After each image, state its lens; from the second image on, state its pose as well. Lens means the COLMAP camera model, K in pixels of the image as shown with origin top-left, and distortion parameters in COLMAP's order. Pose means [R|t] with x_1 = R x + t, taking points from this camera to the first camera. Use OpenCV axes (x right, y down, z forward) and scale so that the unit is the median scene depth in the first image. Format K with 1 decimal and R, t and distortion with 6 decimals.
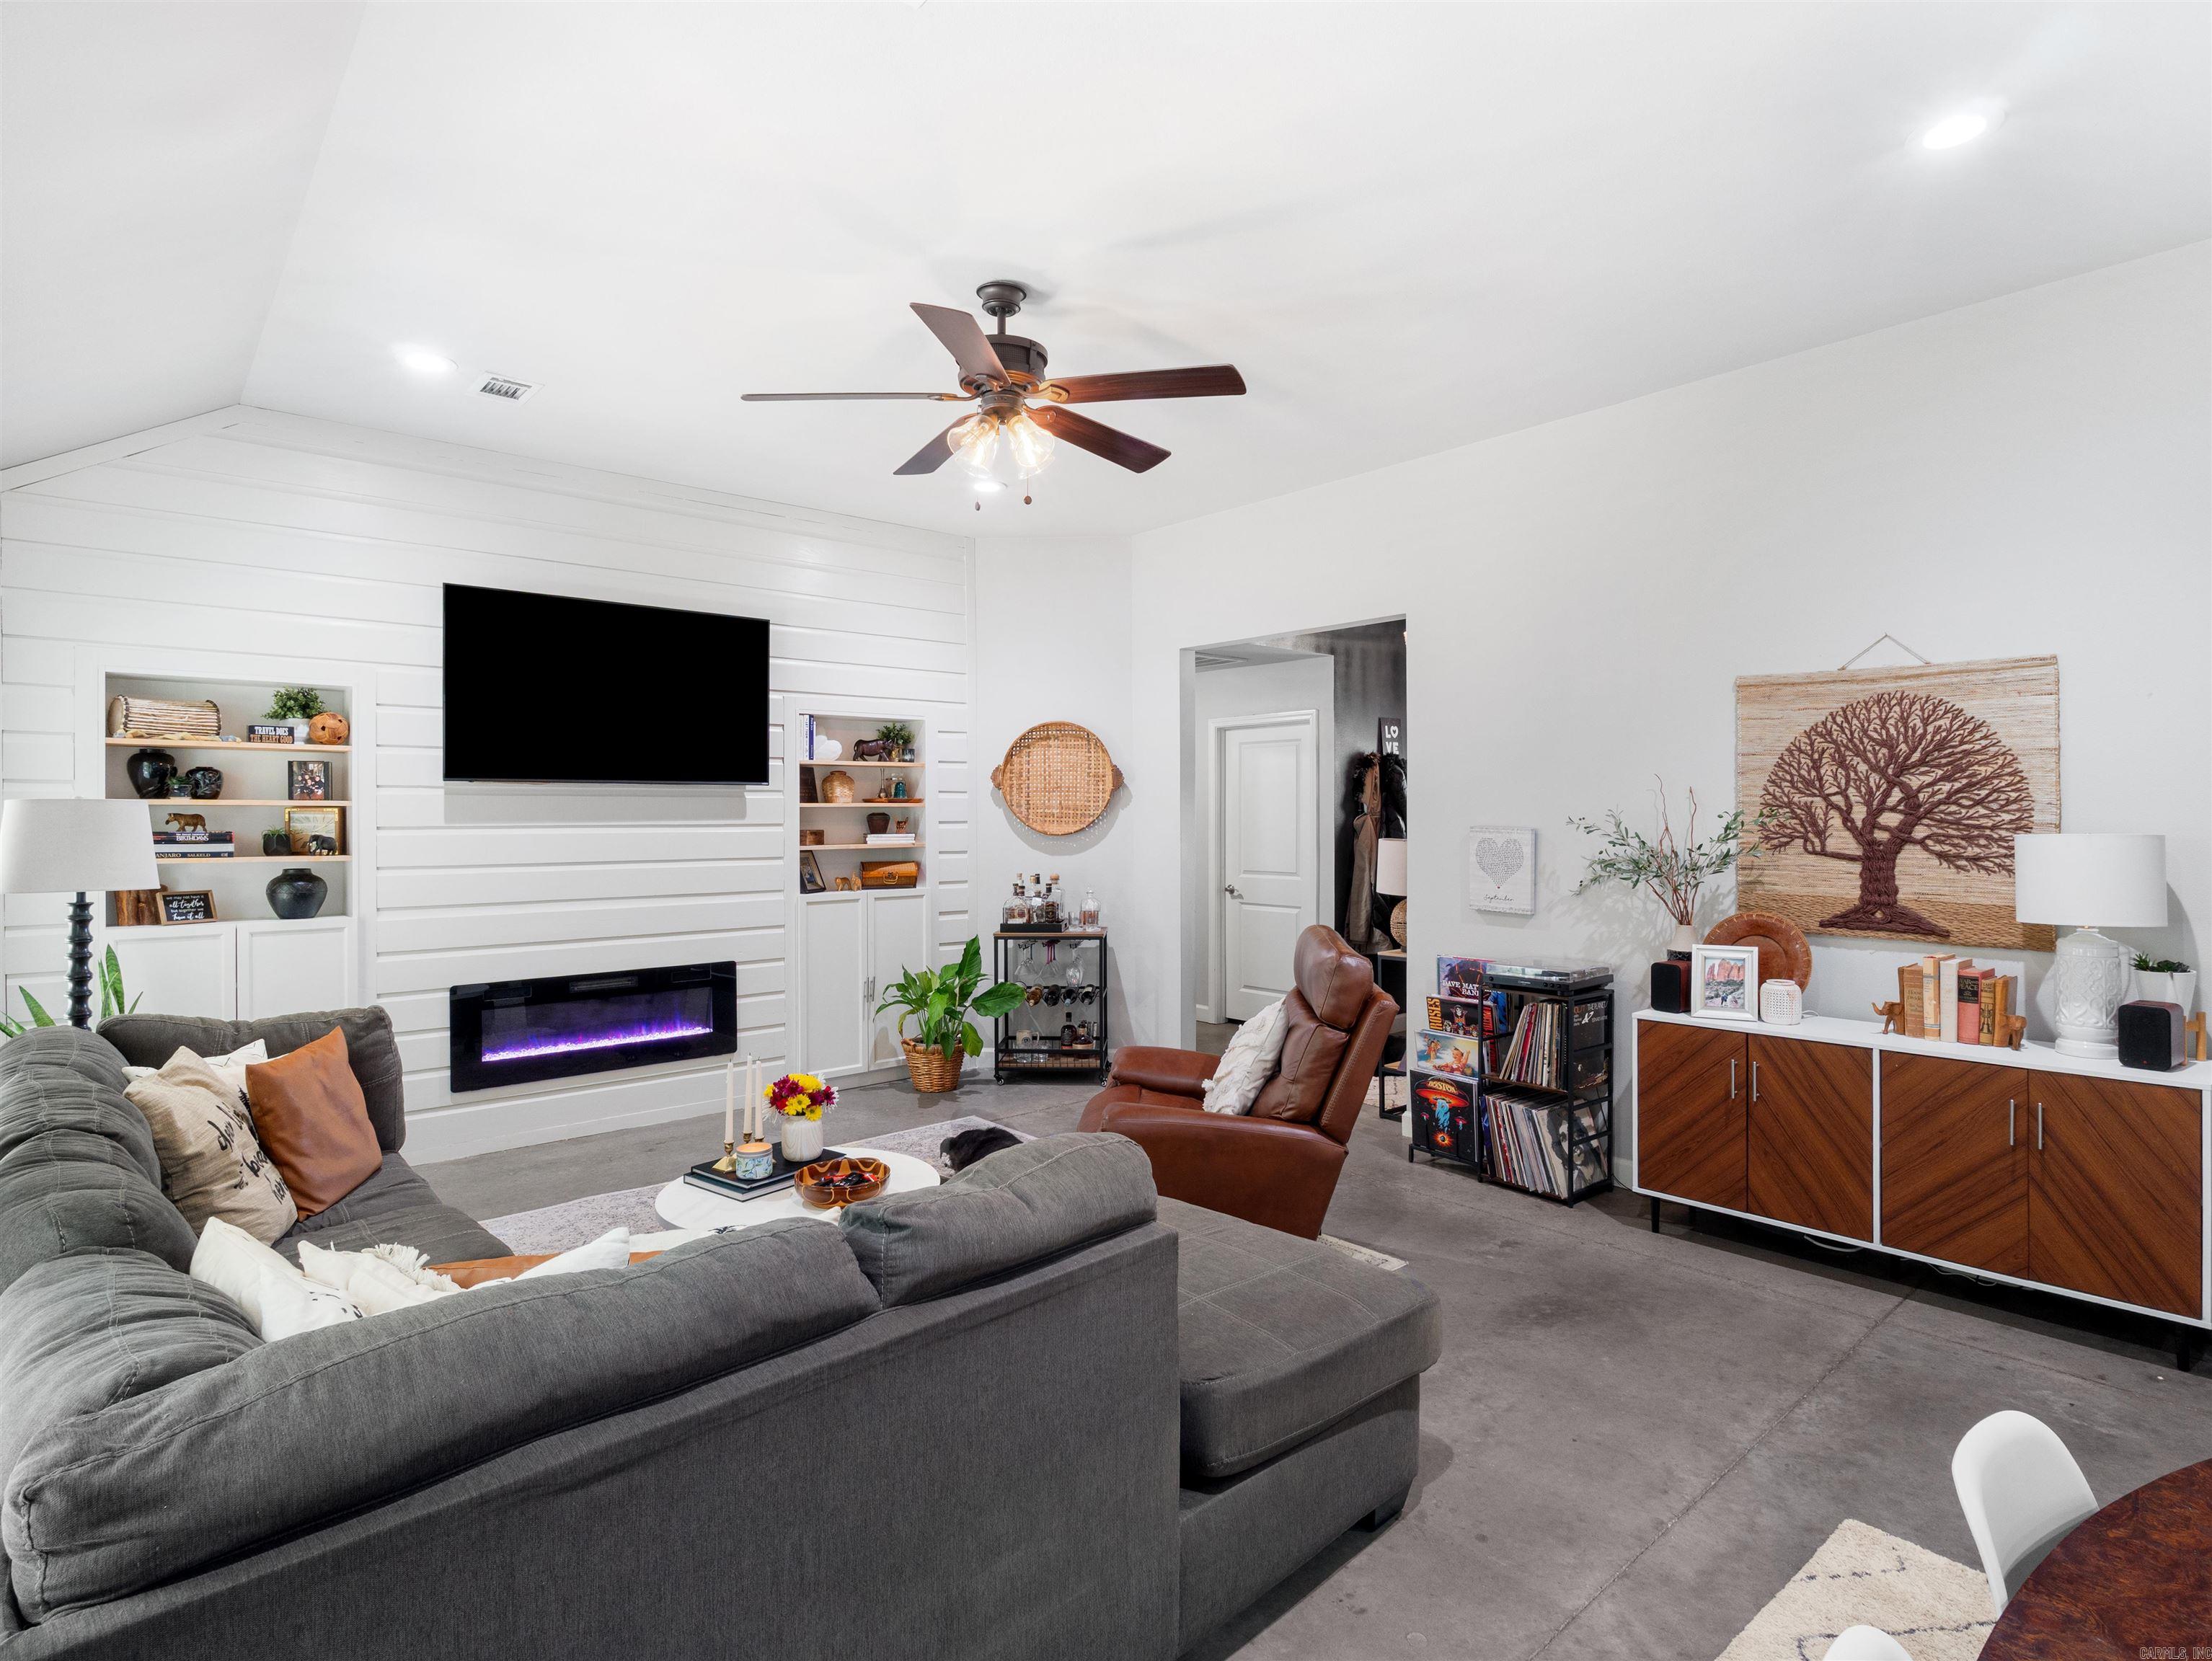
lens RADIAL K [[1141.7, 0, 1104.3], [0, 1141.7, 836.7], [0, 0, 1]] dist [-0.005388, 0.000472]
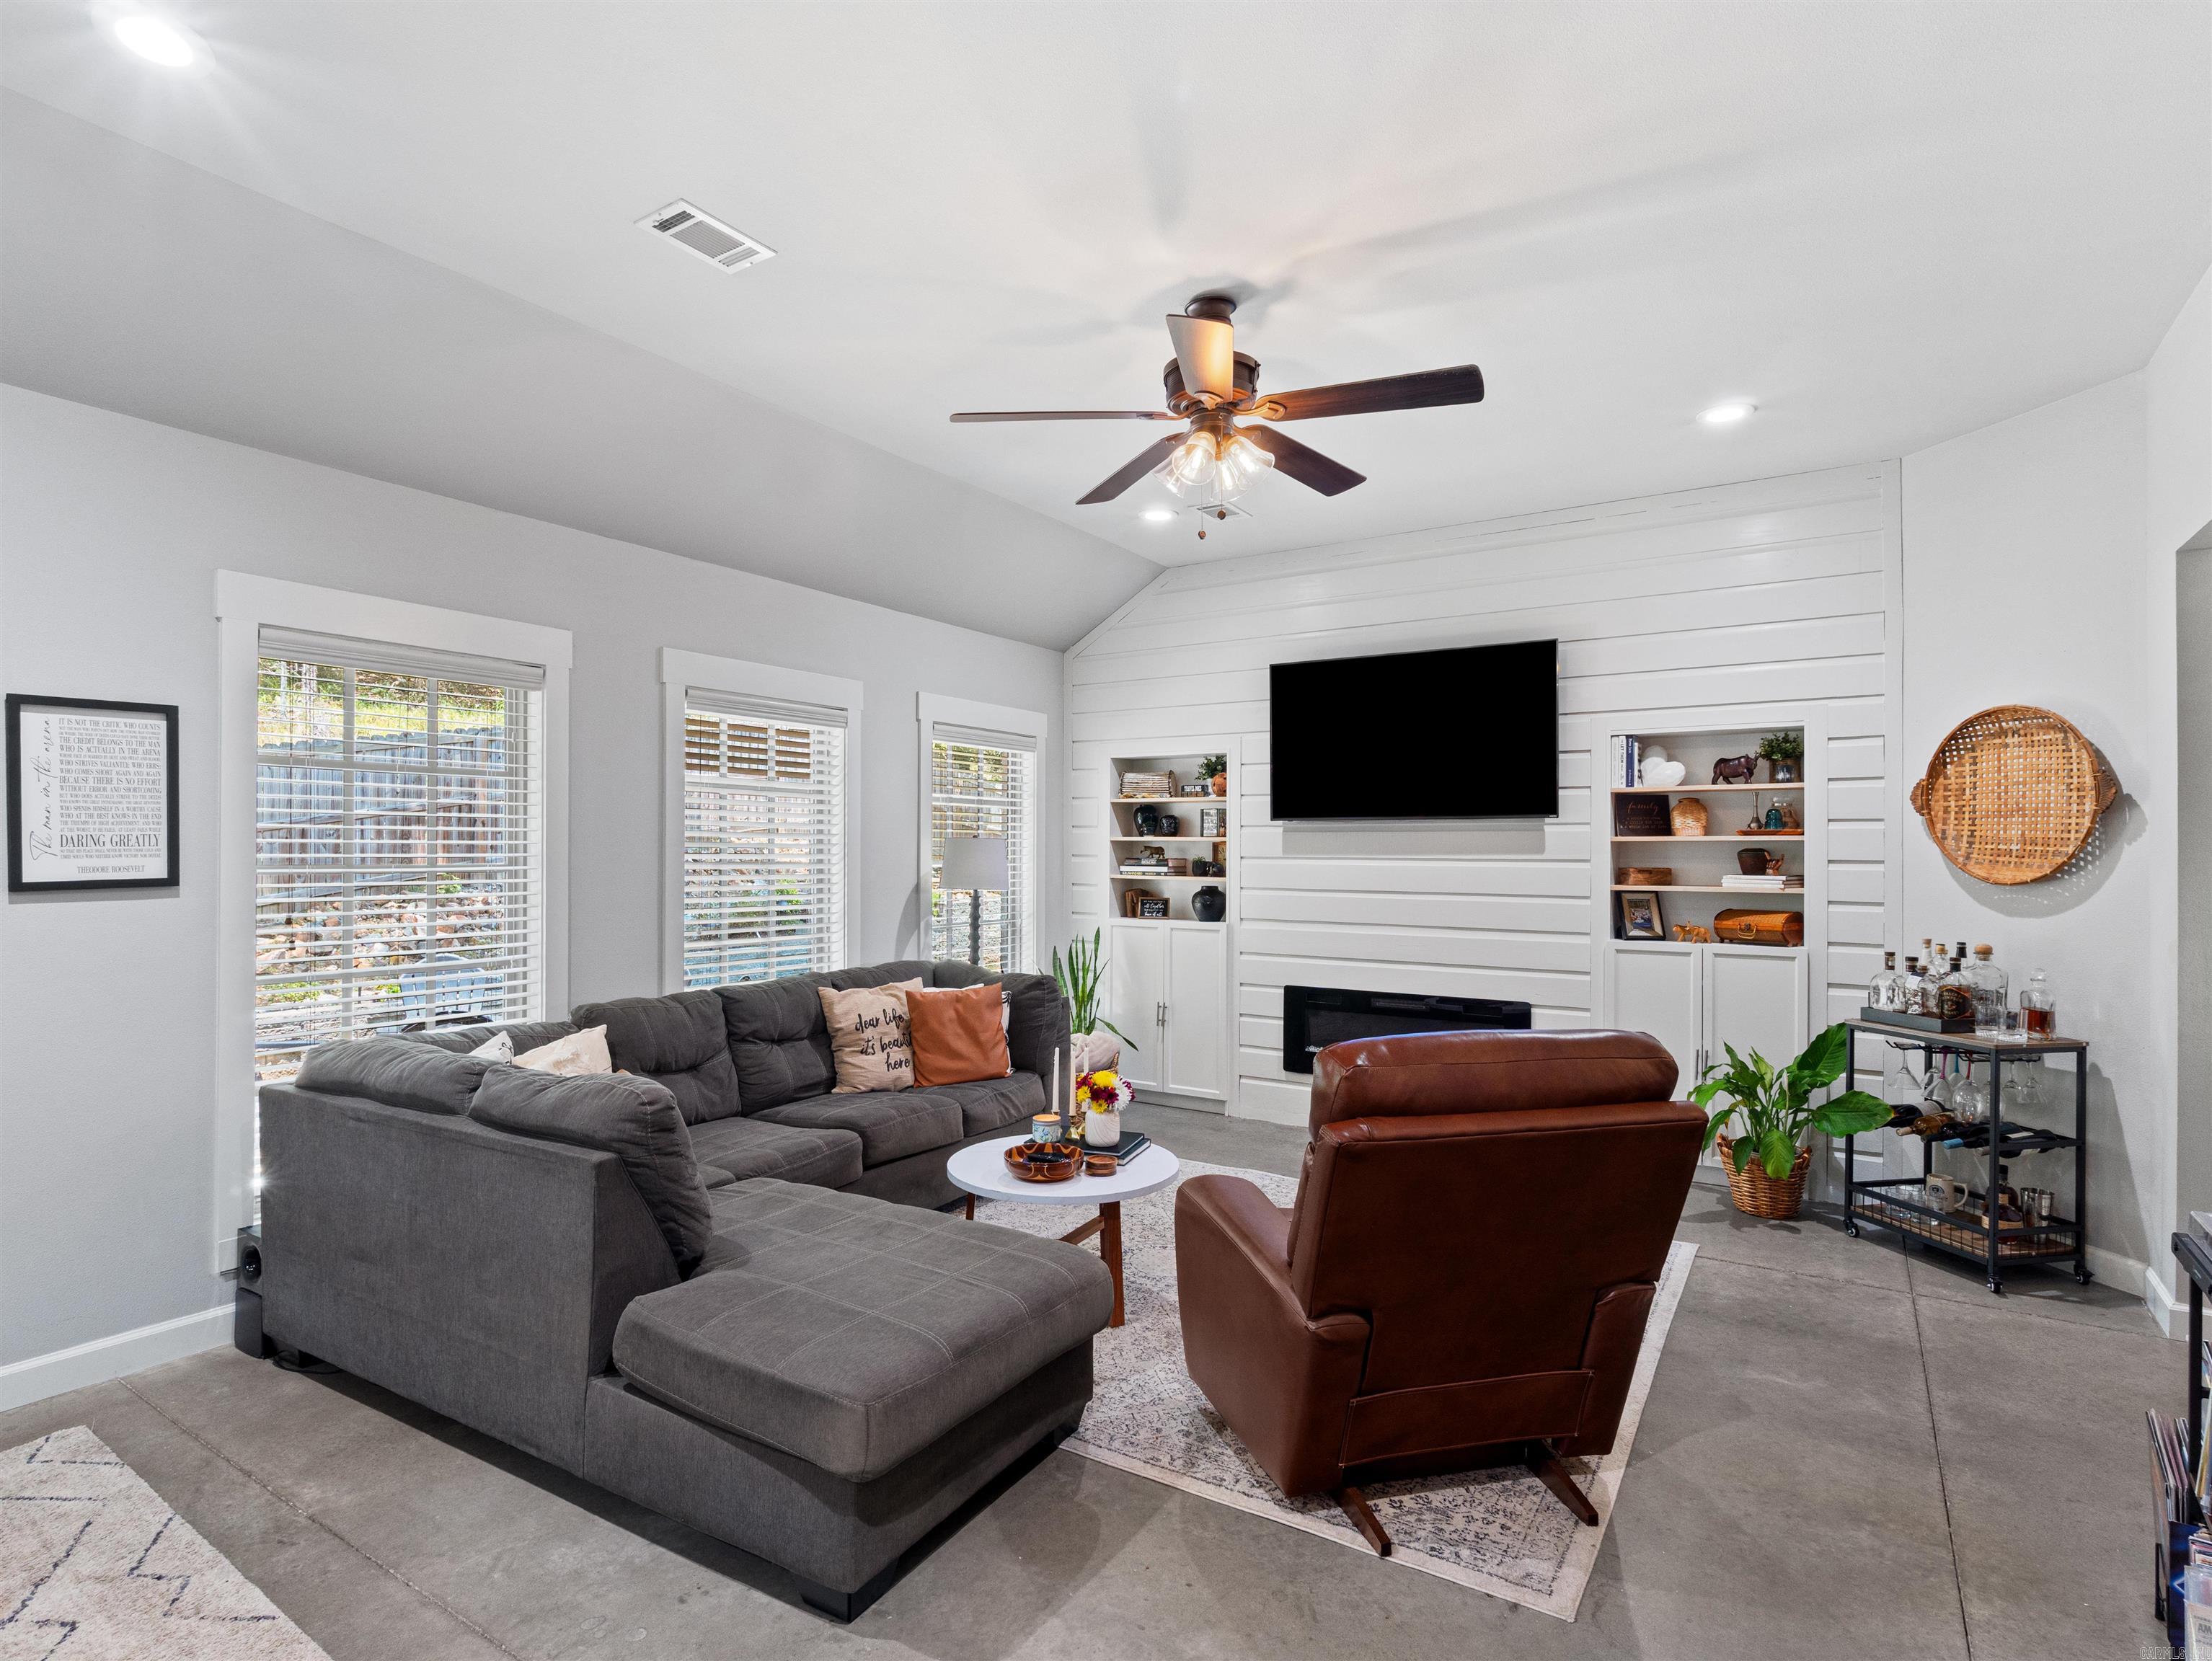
lens RADIAL K [[1141.8, 0, 1106.6], [0, 1141.8, 844.4], [0, 0, 1]] dist [-0.008428, 0.000024]
pose [[0.283678, 0.000745, -0.958919, 0.714863], [-0.023831, 0.999696, -0.006273, -0.012910], [0.958623, 0.024631, 0.283610, 0.565968]]
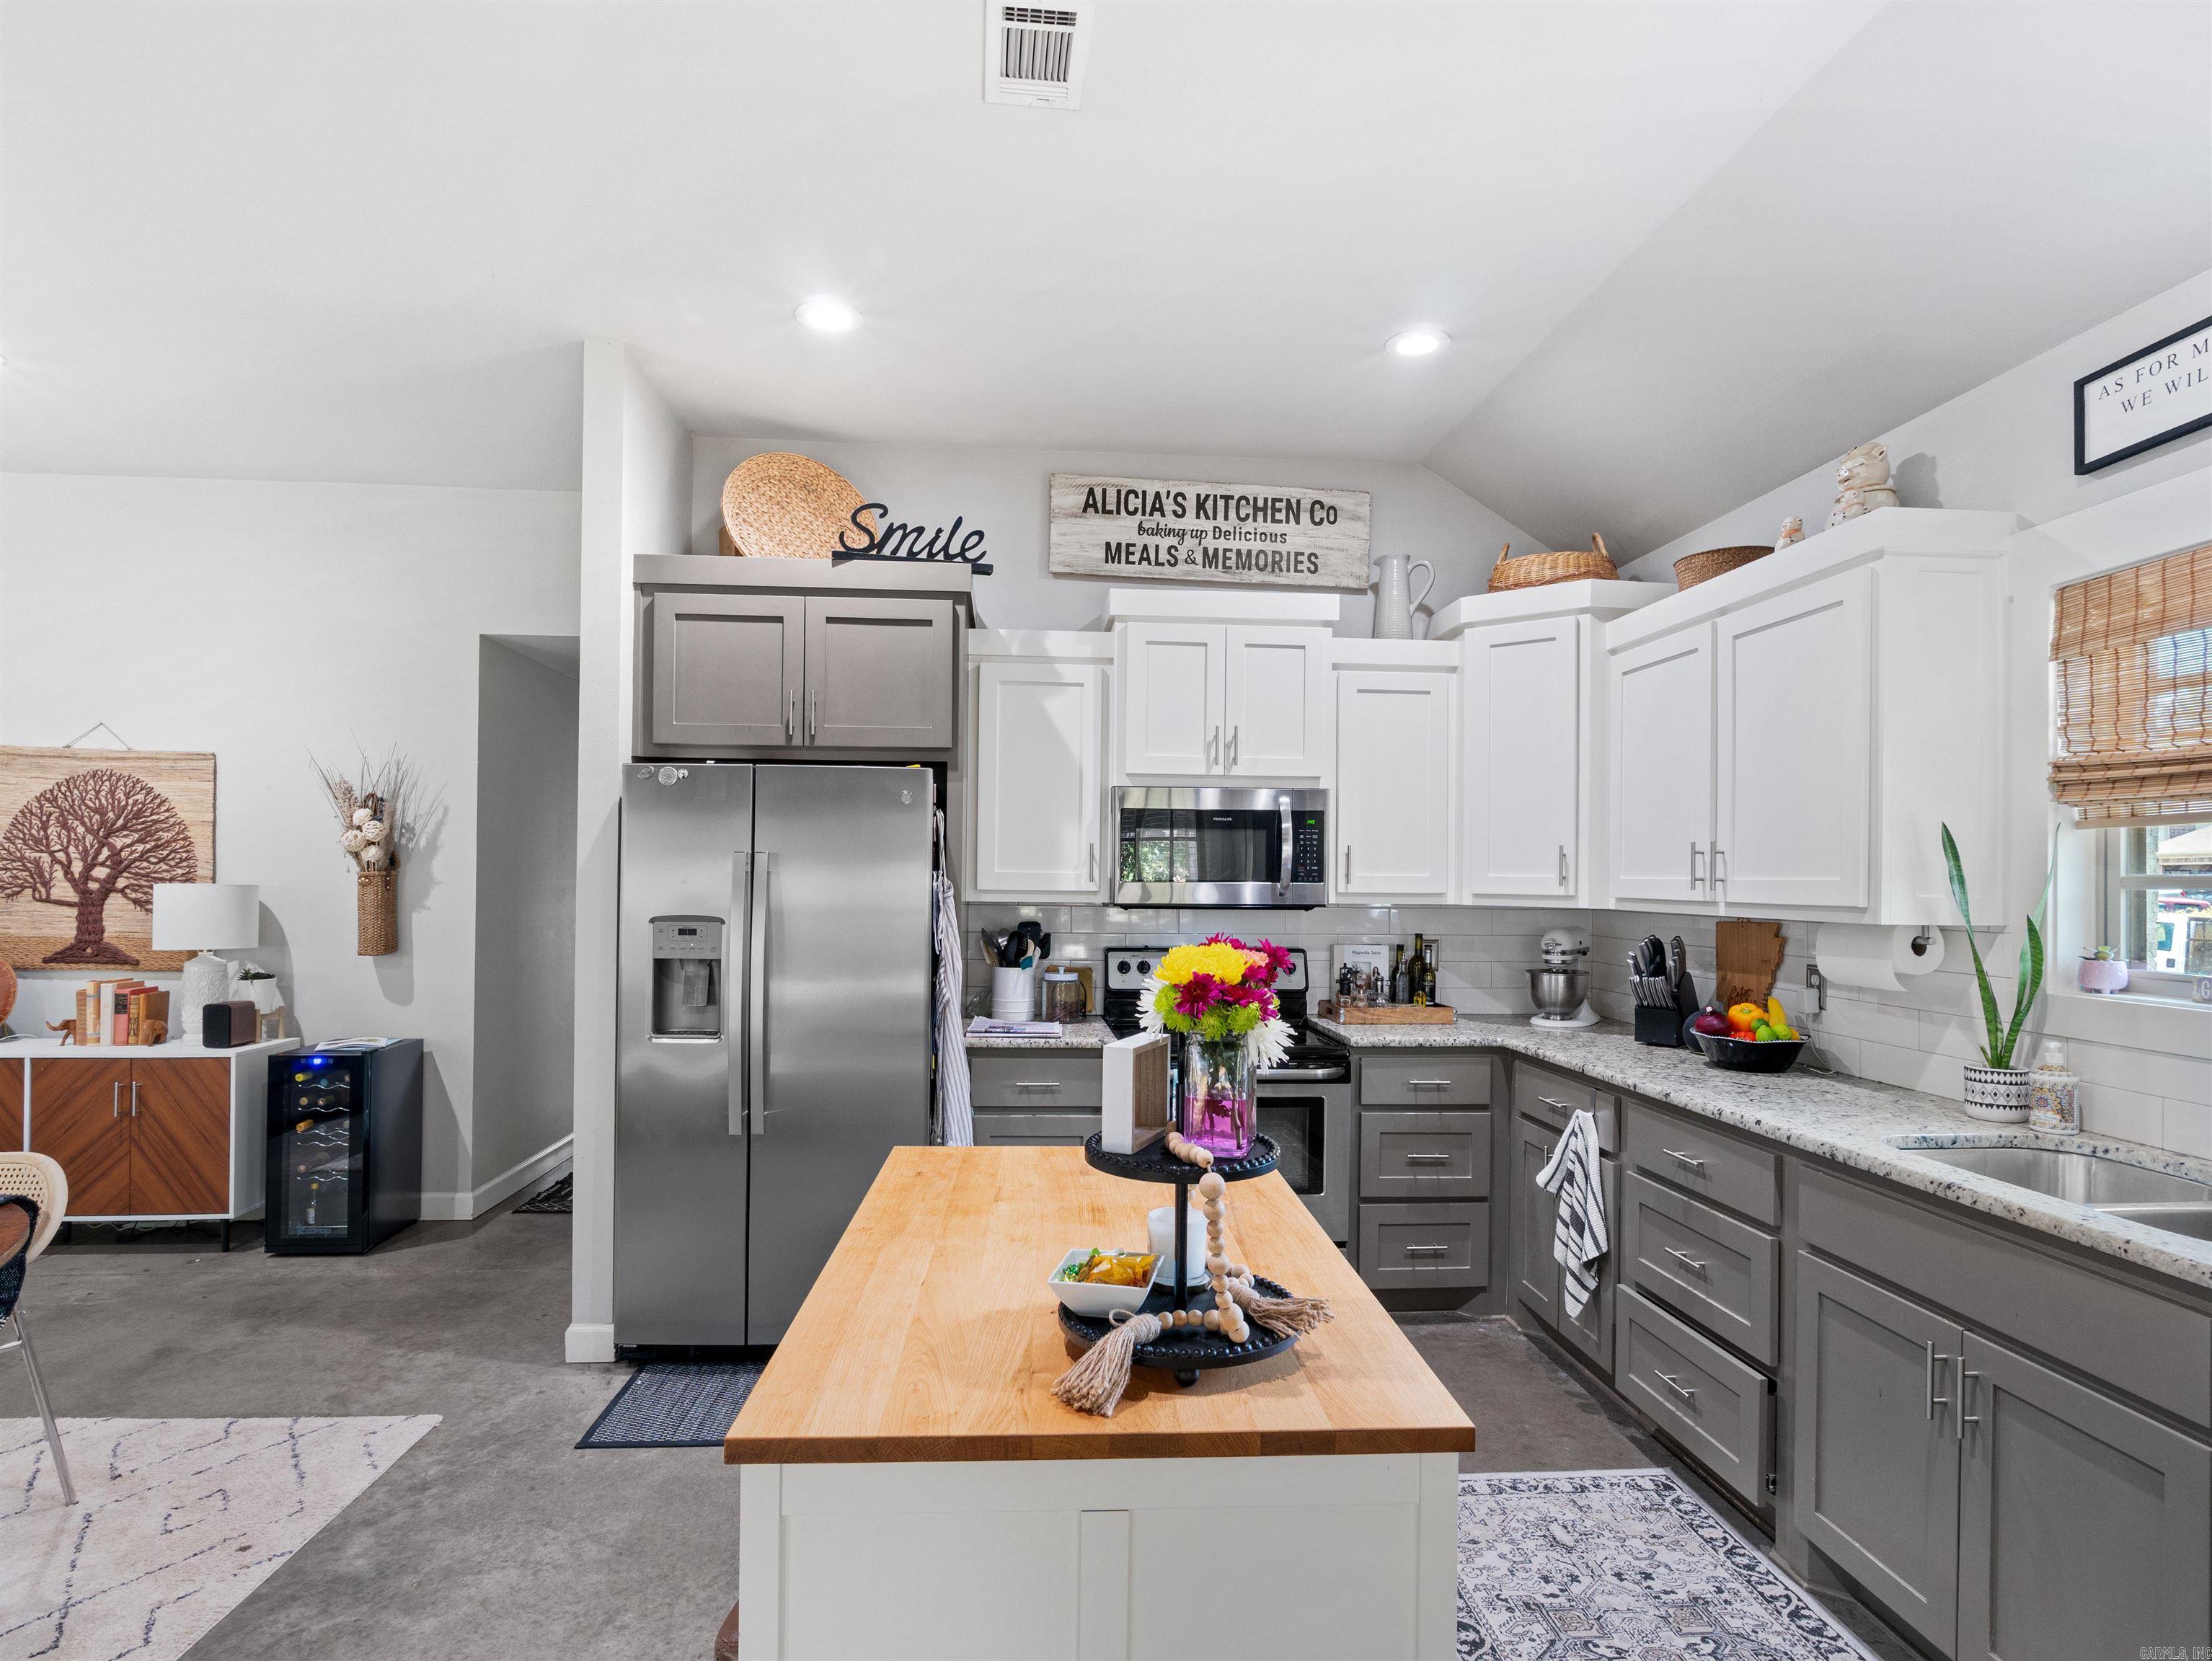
lens RADIAL K [[1154.5, 0, 1106.8], [0, 1154.5, 874.4], [0, 0, 1]] dist [-0.009820, 0.001003]
pose [[0.591406, 0.012974, 0.806270, 0.320511], [0.002458, 0.999837, -0.017891, 0.011240], [-0.806370, 0.012563, 0.591278, -0.591454]]
